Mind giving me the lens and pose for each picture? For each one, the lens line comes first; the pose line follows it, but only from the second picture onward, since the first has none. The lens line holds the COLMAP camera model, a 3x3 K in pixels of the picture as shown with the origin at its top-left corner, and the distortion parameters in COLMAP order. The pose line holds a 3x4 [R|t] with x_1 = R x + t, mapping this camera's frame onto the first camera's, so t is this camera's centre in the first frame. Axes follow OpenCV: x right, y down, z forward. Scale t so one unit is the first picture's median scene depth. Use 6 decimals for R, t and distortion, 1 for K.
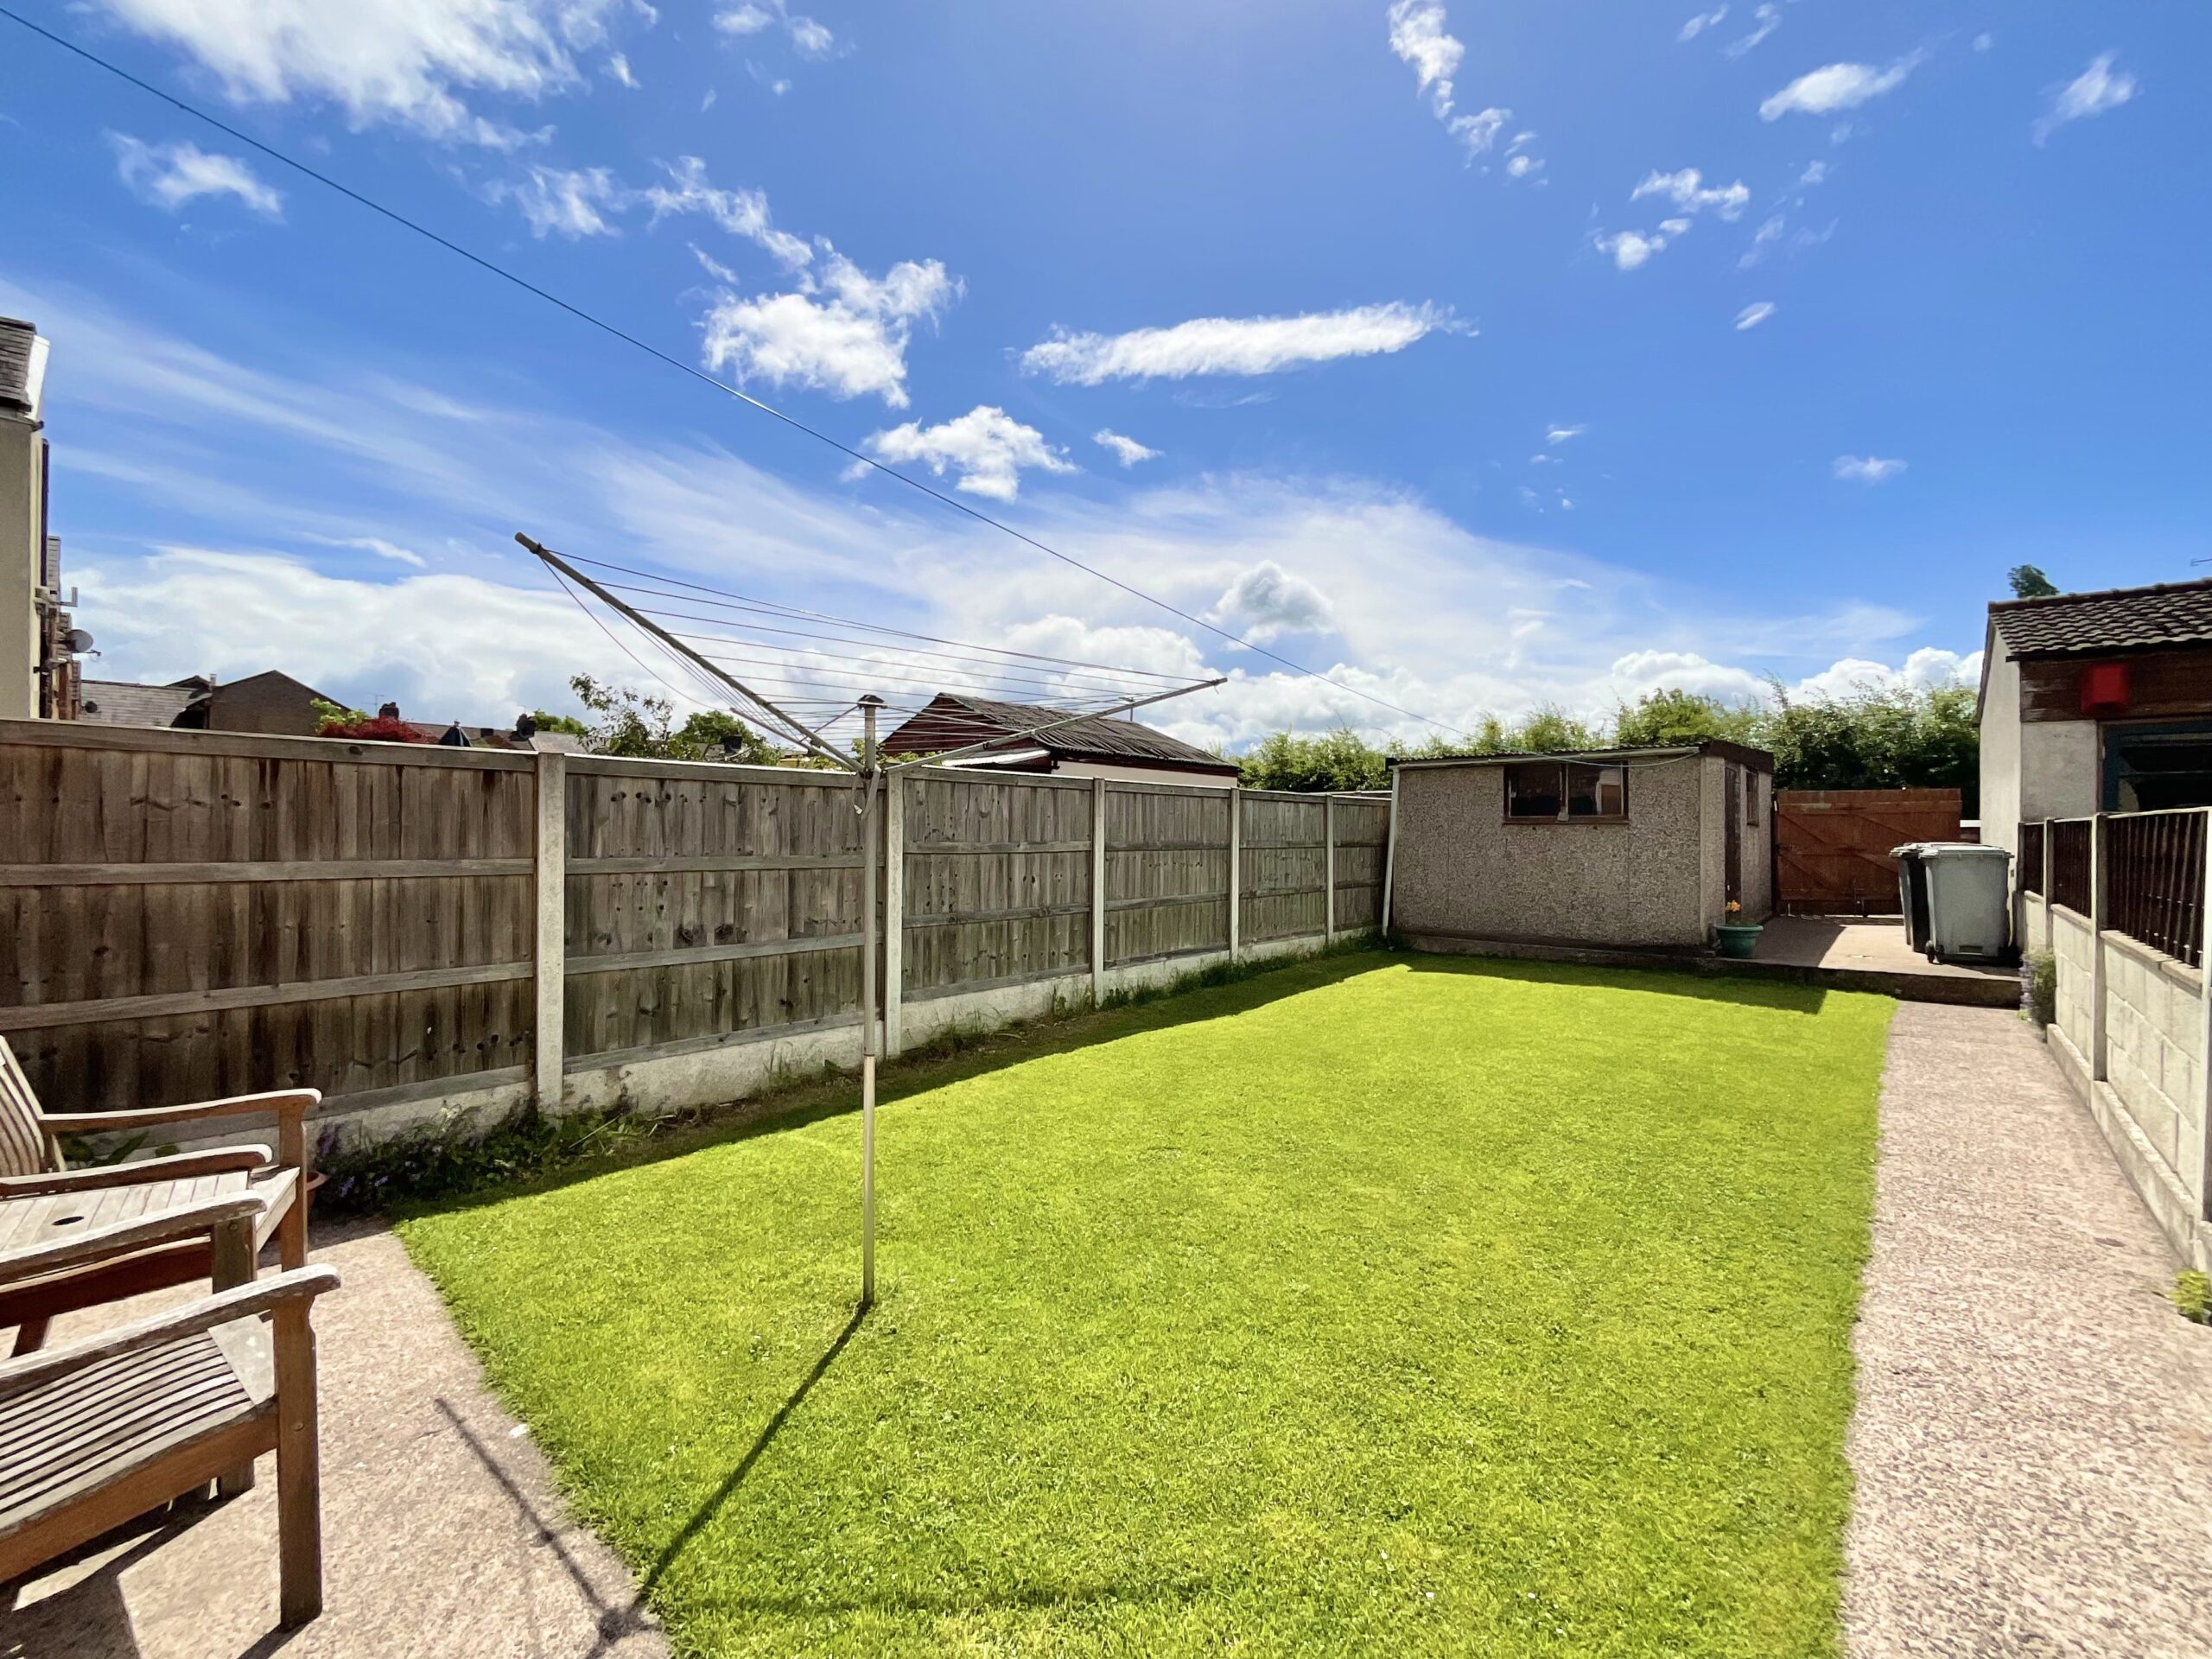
lens RADIAL K [[900.4, 0, 1107.3], [0, 900.4, 831.4], [0, 0, 1]] dist [0.001593, -0.000528]
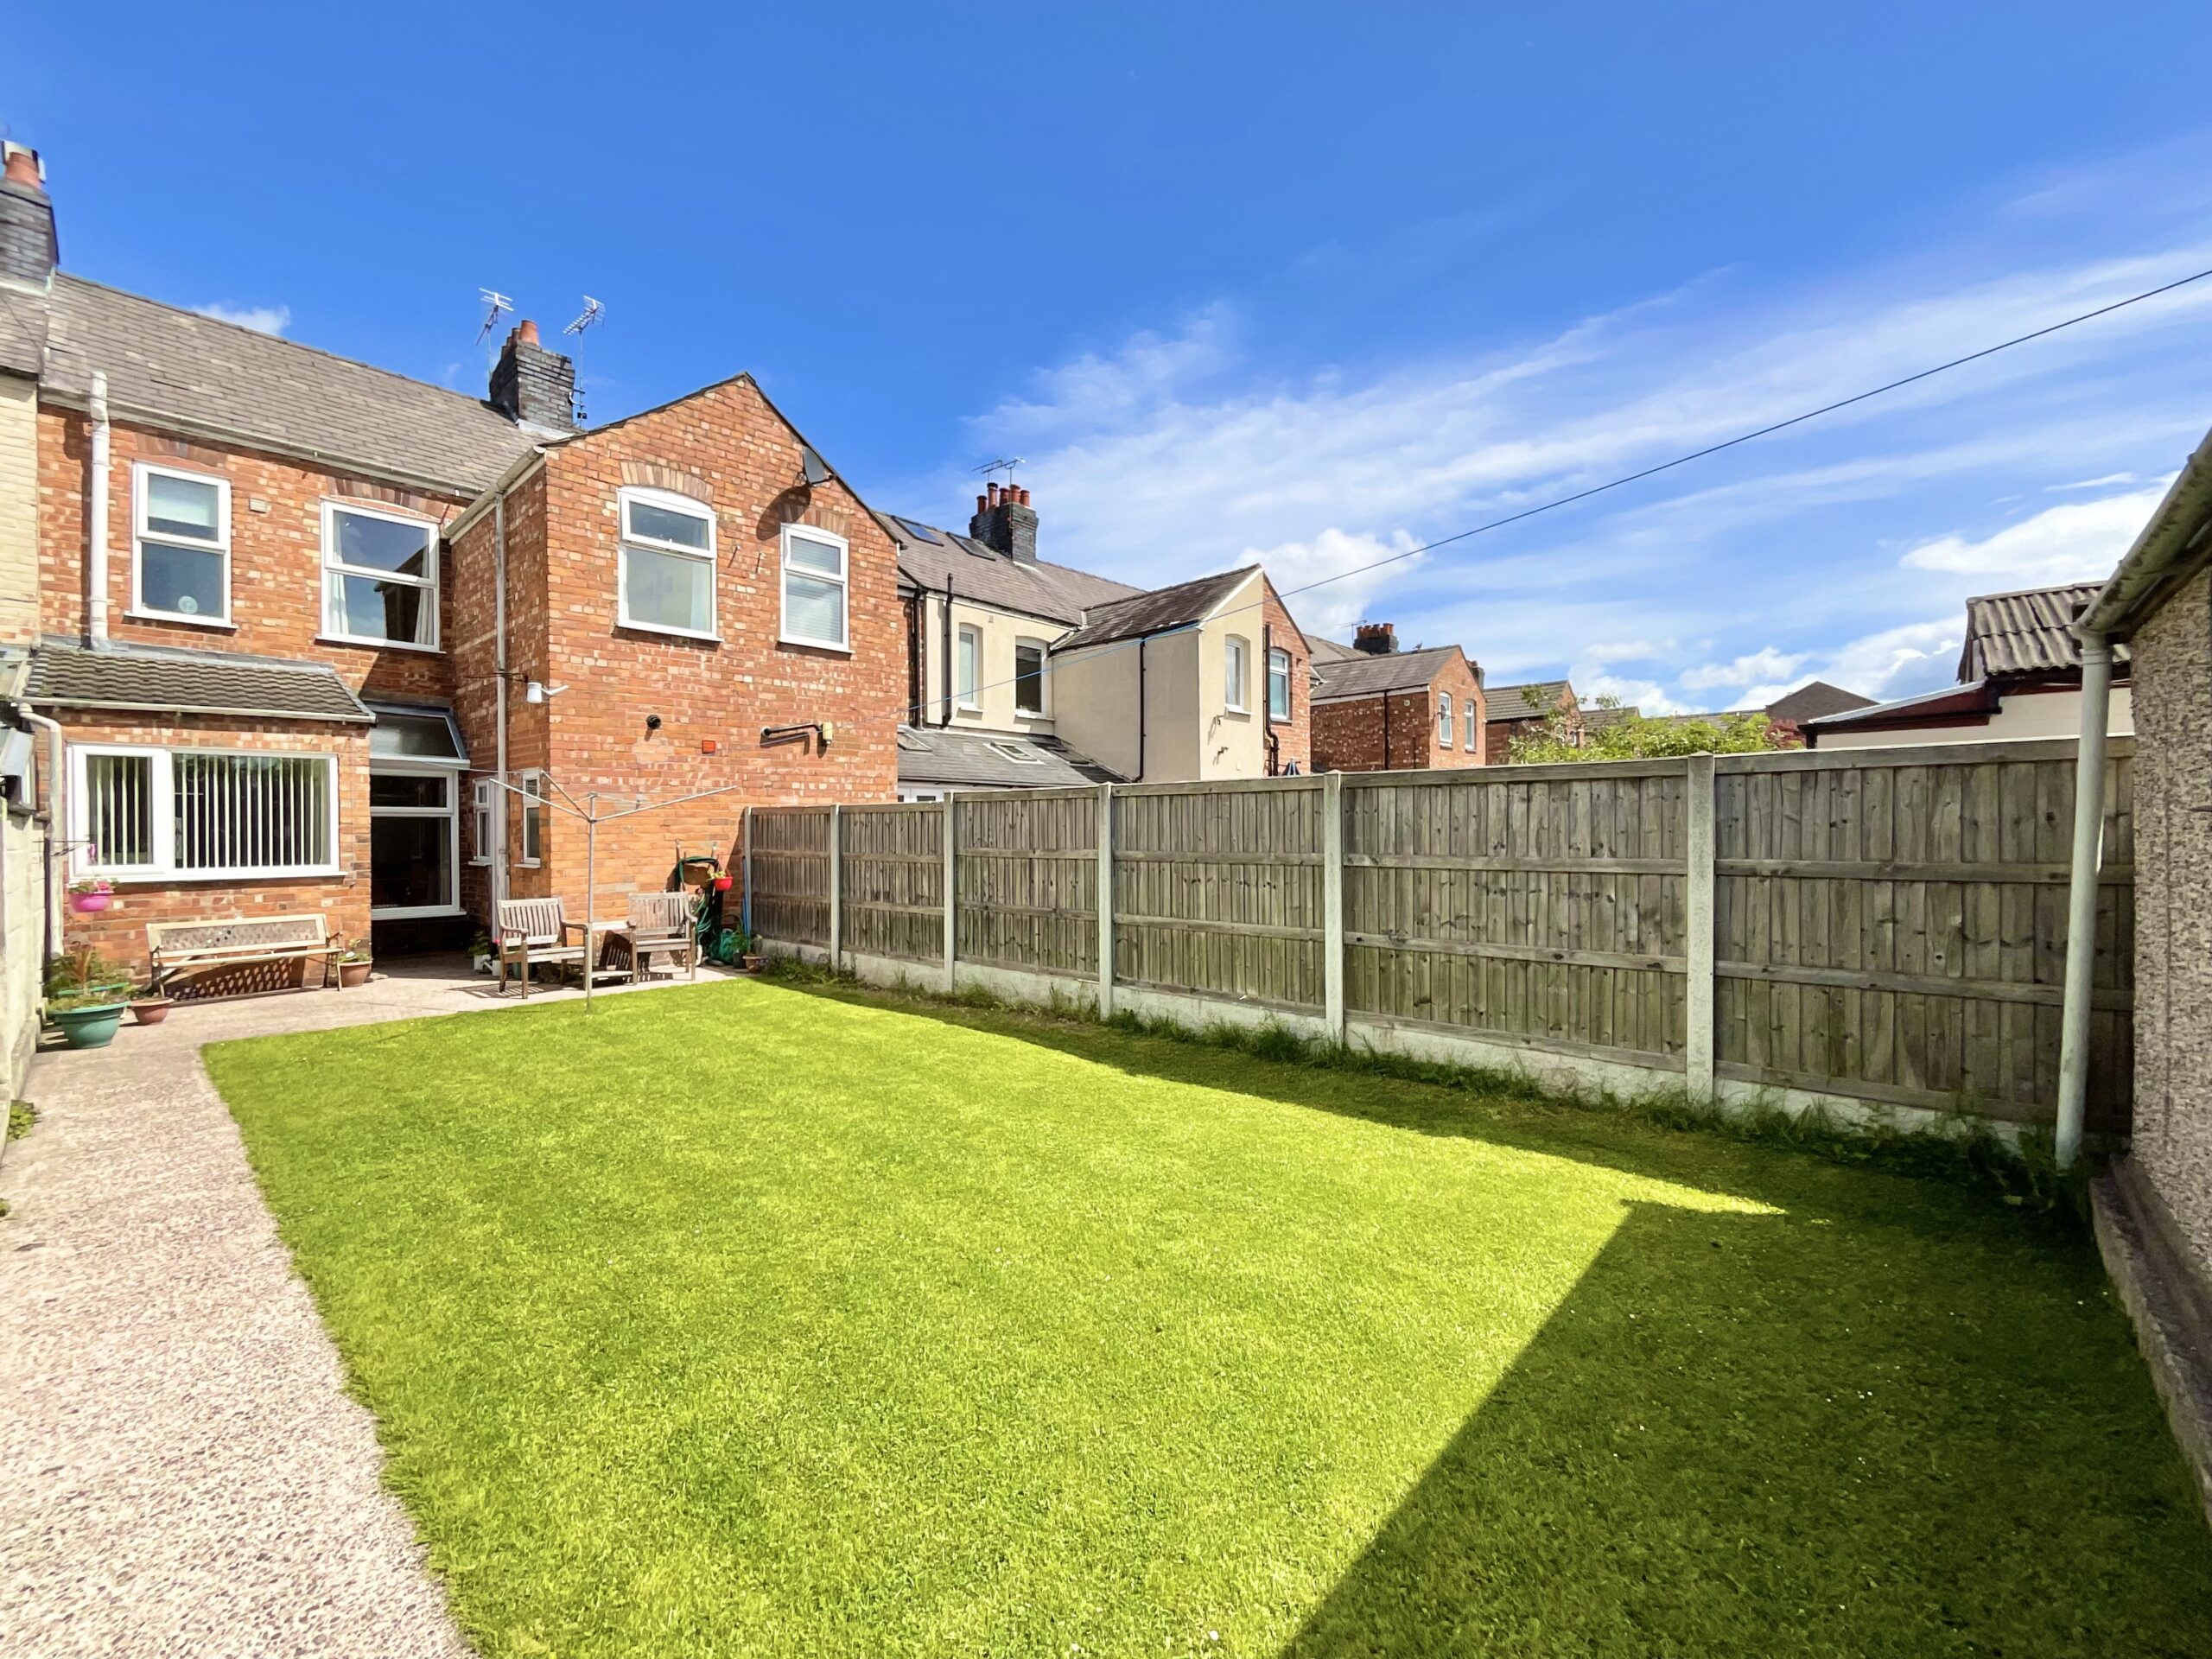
lens RADIAL K [[900.4, 0, 1107.3], [0, 900.4, 831.4], [0, 0, 1]] dist [0.001593, -0.000528]
pose [[-0.011007, -0.002885, -0.999935, 1.499967], [0.004560, 0.999985, -0.002936, -0.010633], [0.999929, -0.004592, -0.010994, 1.581682]]
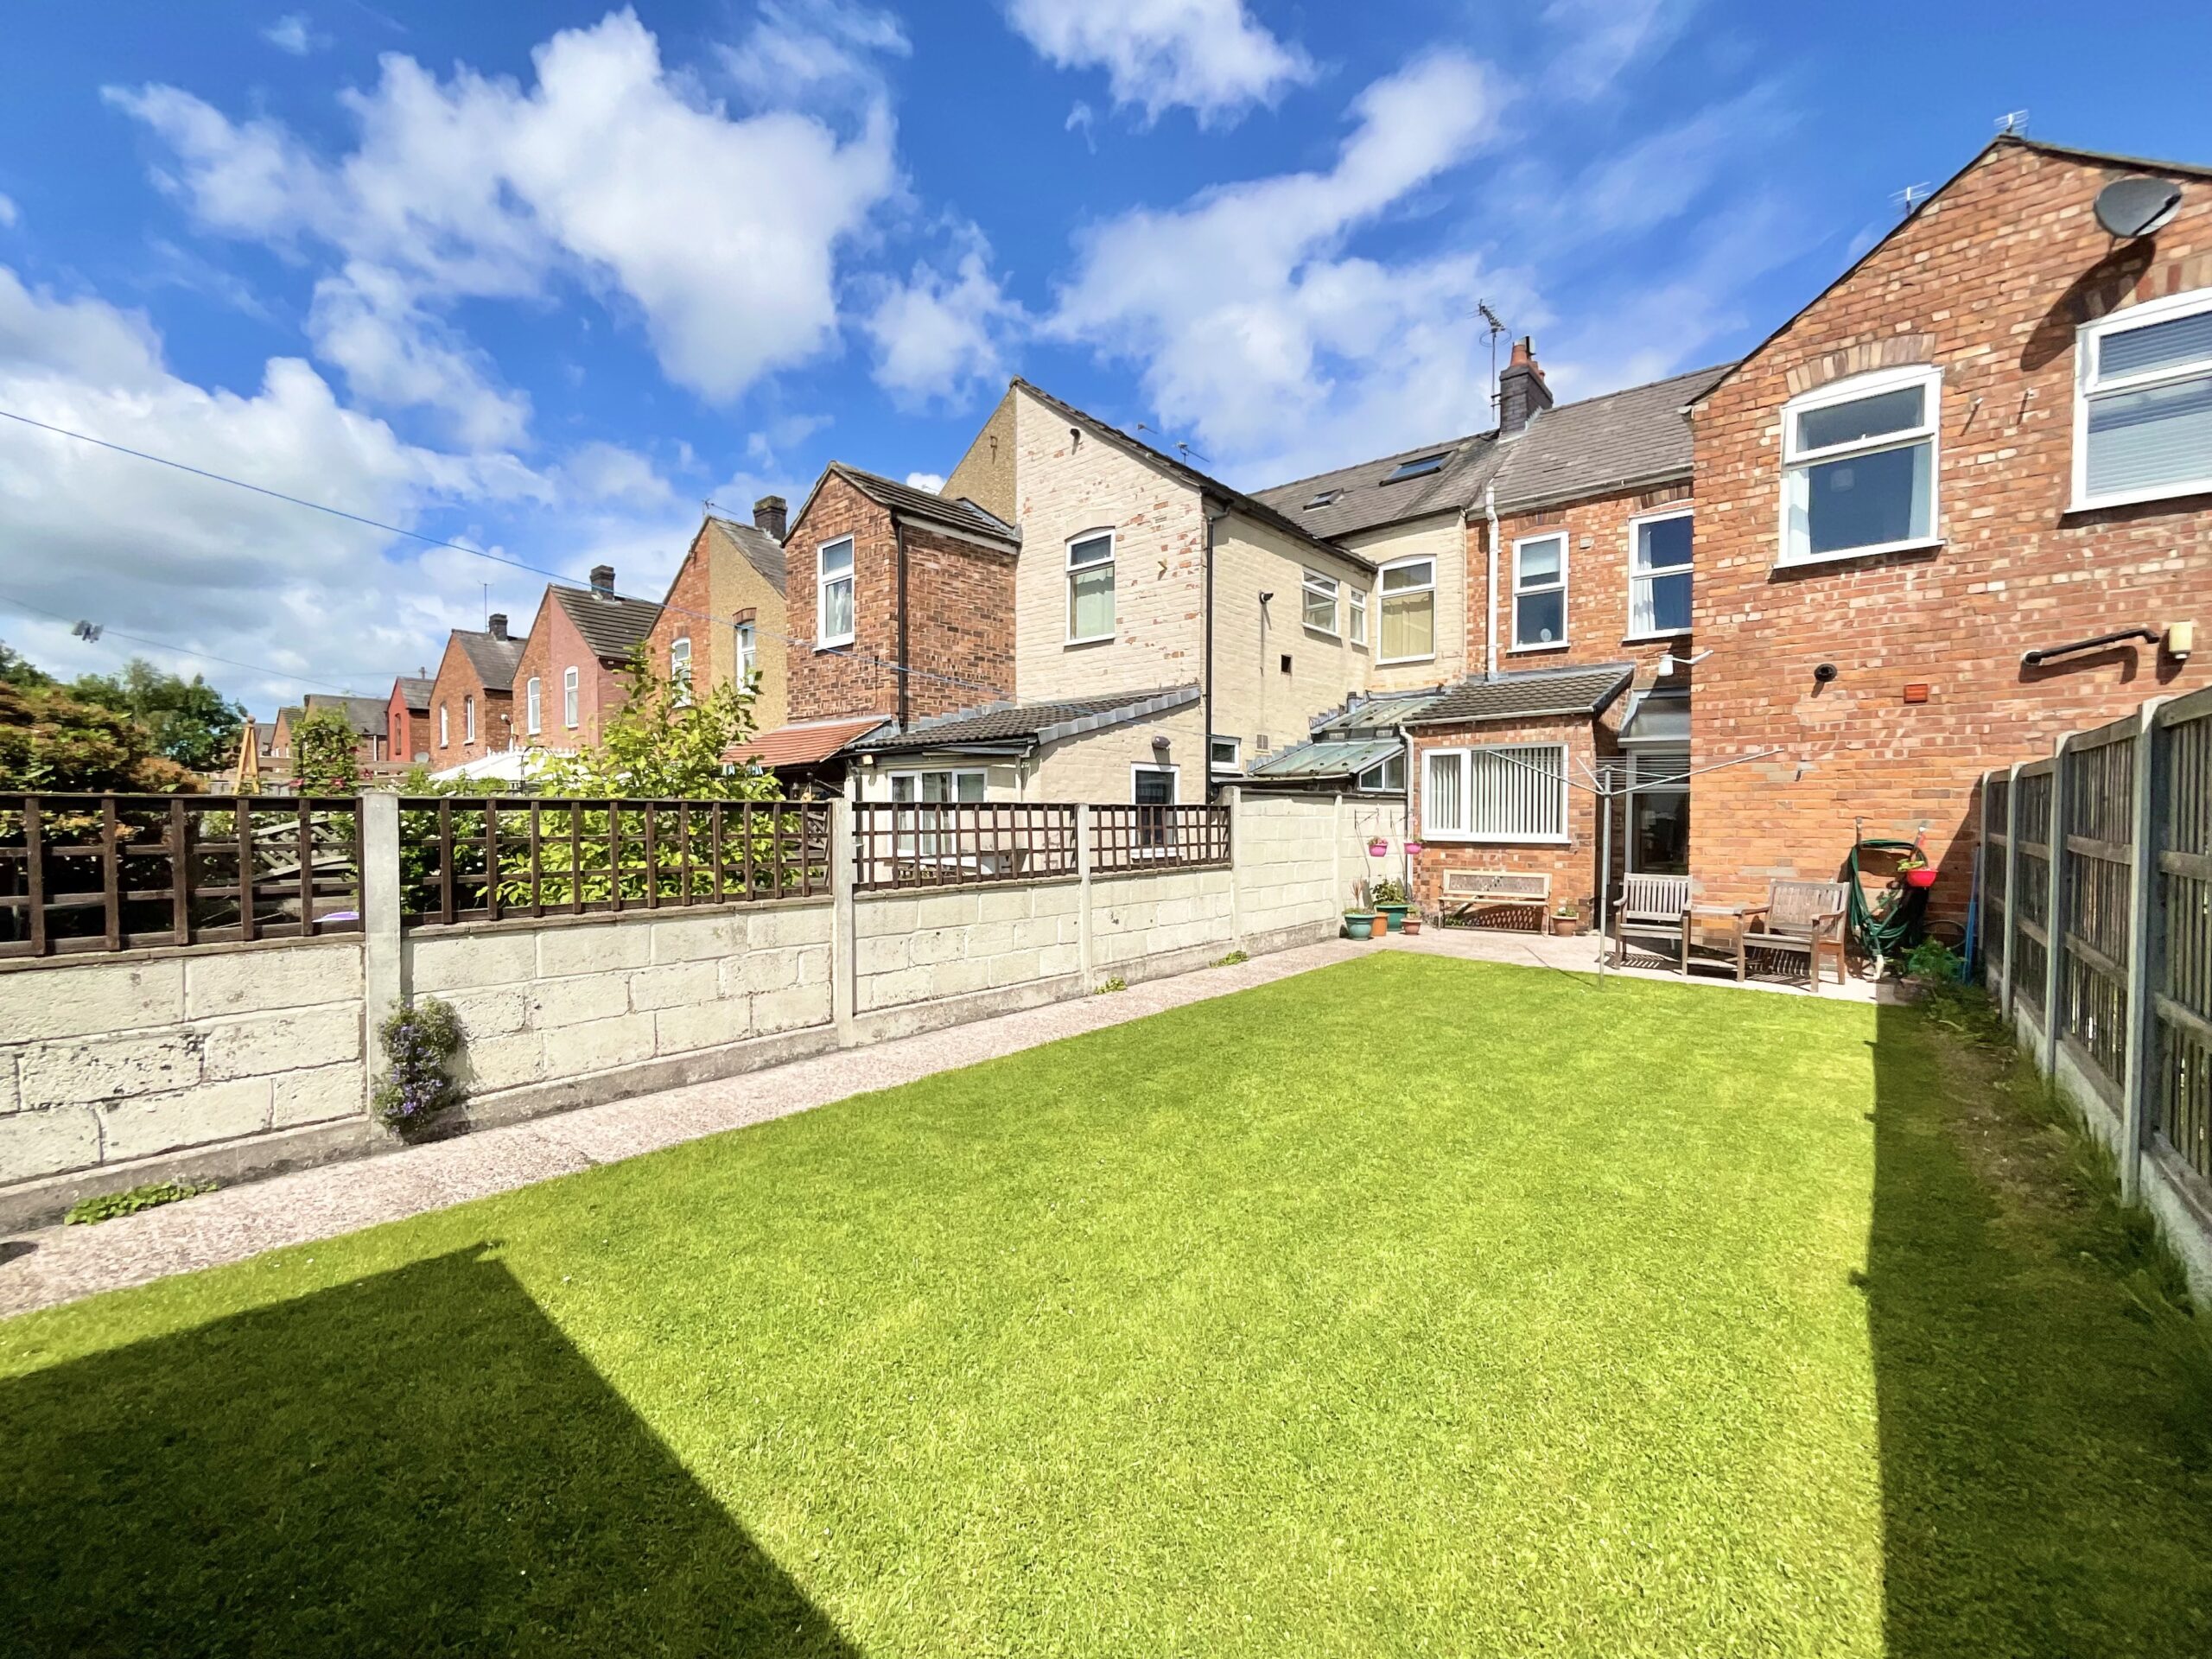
lens RADIAL K [[900.4, 0, 1107.3], [0, 900.4, 831.4], [0, 0, 1]] dist [0.001593, -0.000528]
pose [[-0.999766, -0.005607, -0.020877, 0.779823], [-0.006100, 0.999703, 0.023597, -0.006636], [0.020739, 0.023719, -0.999504, 2.228865]]
